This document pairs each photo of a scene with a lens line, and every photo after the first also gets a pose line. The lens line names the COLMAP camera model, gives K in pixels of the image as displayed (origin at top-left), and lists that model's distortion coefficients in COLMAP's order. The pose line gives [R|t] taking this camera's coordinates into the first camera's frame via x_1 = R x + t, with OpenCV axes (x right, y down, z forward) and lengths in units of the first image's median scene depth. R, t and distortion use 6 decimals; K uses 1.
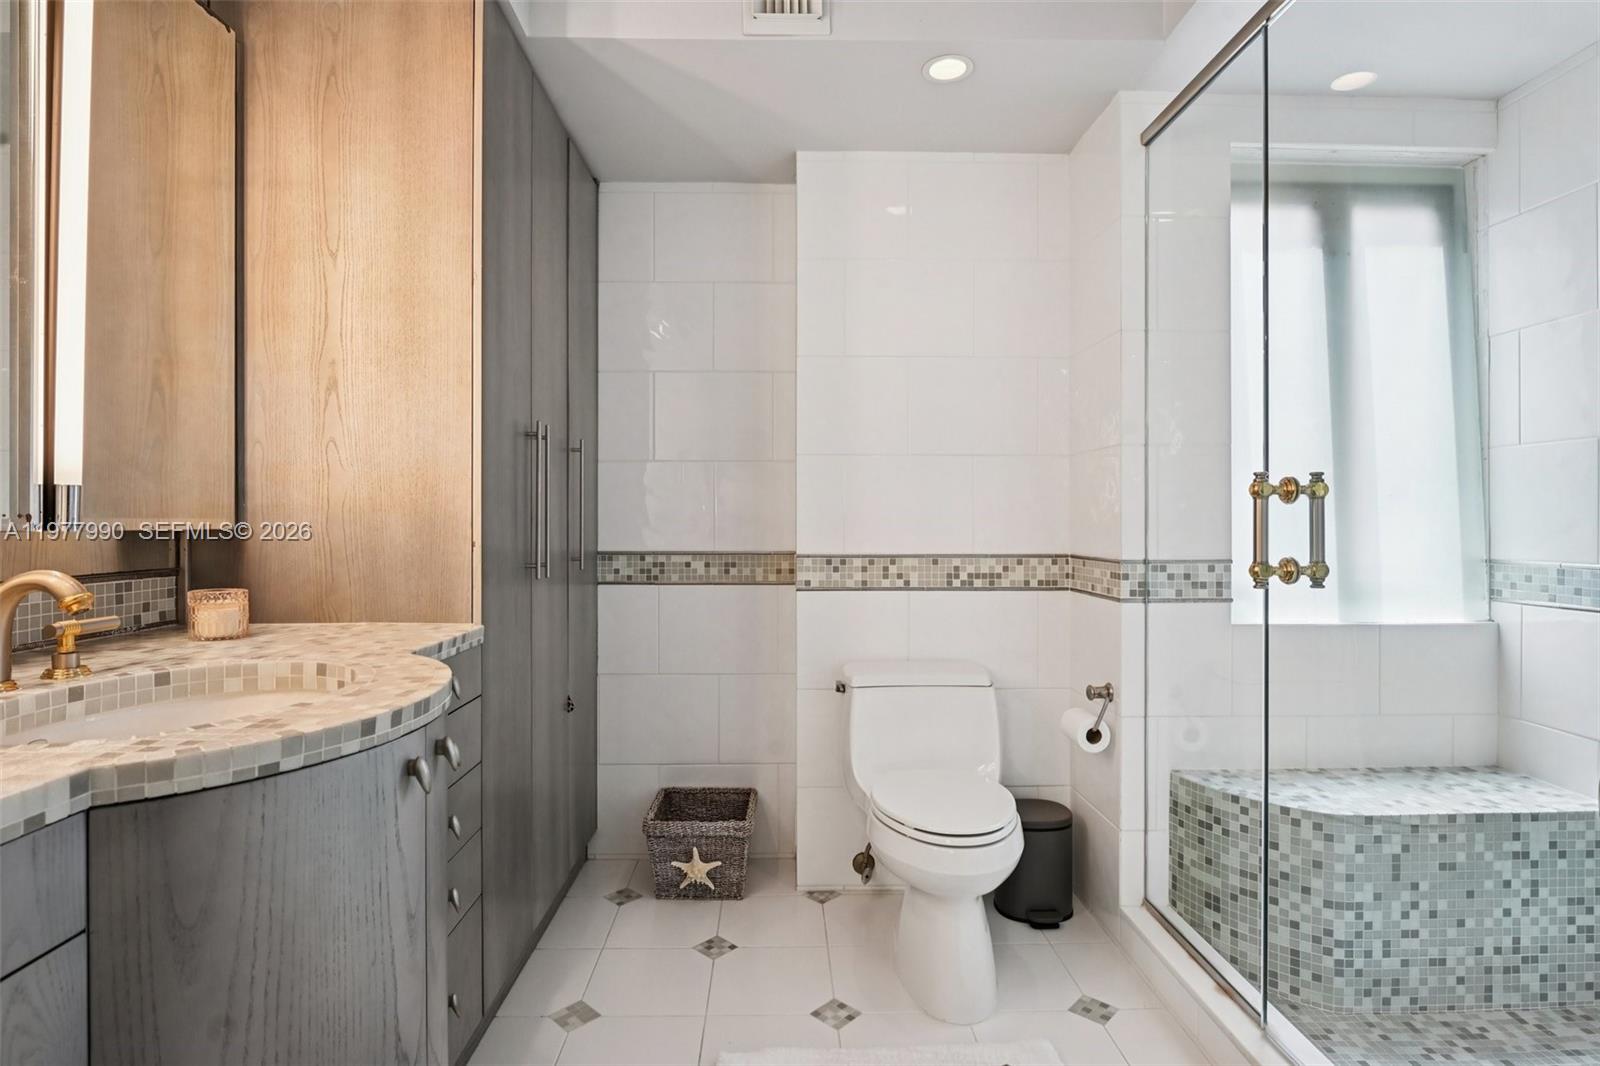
lens RADIAL K [[820.3, 0, 795.9], [0, 820.3, 522.0], [0, 0, 1]] dist [-0.004533, -0.000085]
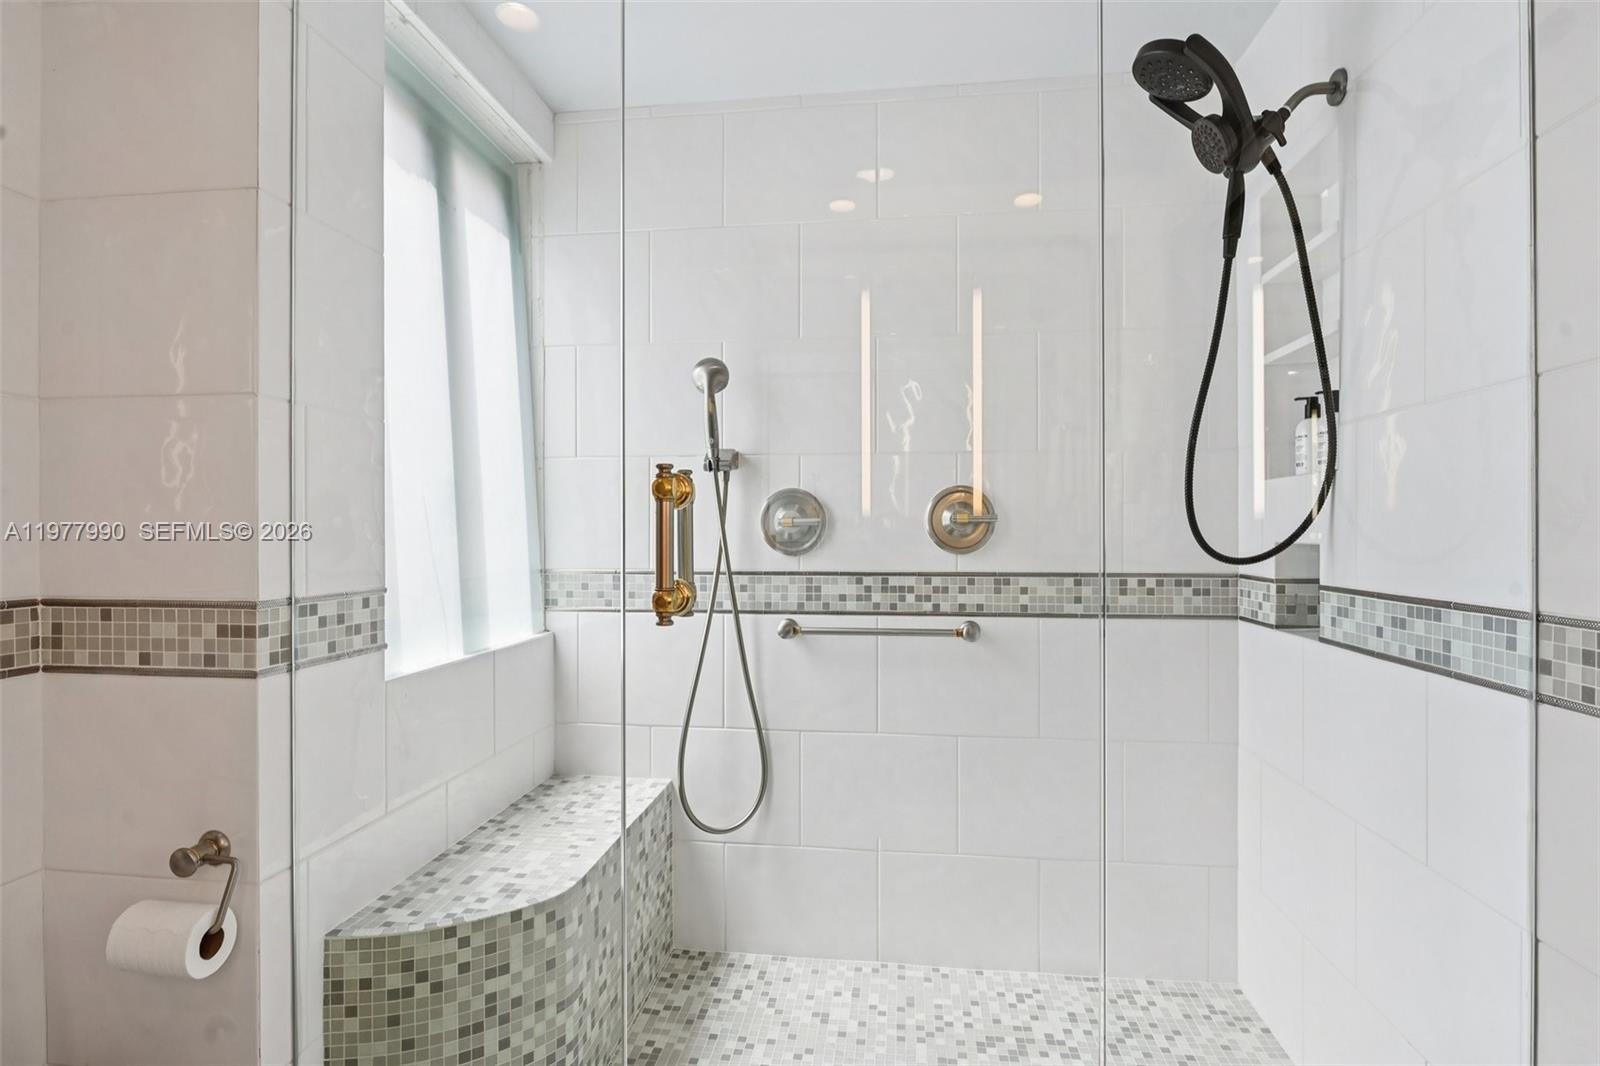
lens RADIAL K [[824.0, 0, 800.0], [0, 824.0, 533.0], [0, 0, 1]] dist [-0.003314, -0.000342]
pose [[0.155882, -0.003388, 0.987770, -0.096761], [-0.000634, 0.999994, 0.003530, -0.002415], [-0.987776, -0.001177, 0.155879, 0.550435]]
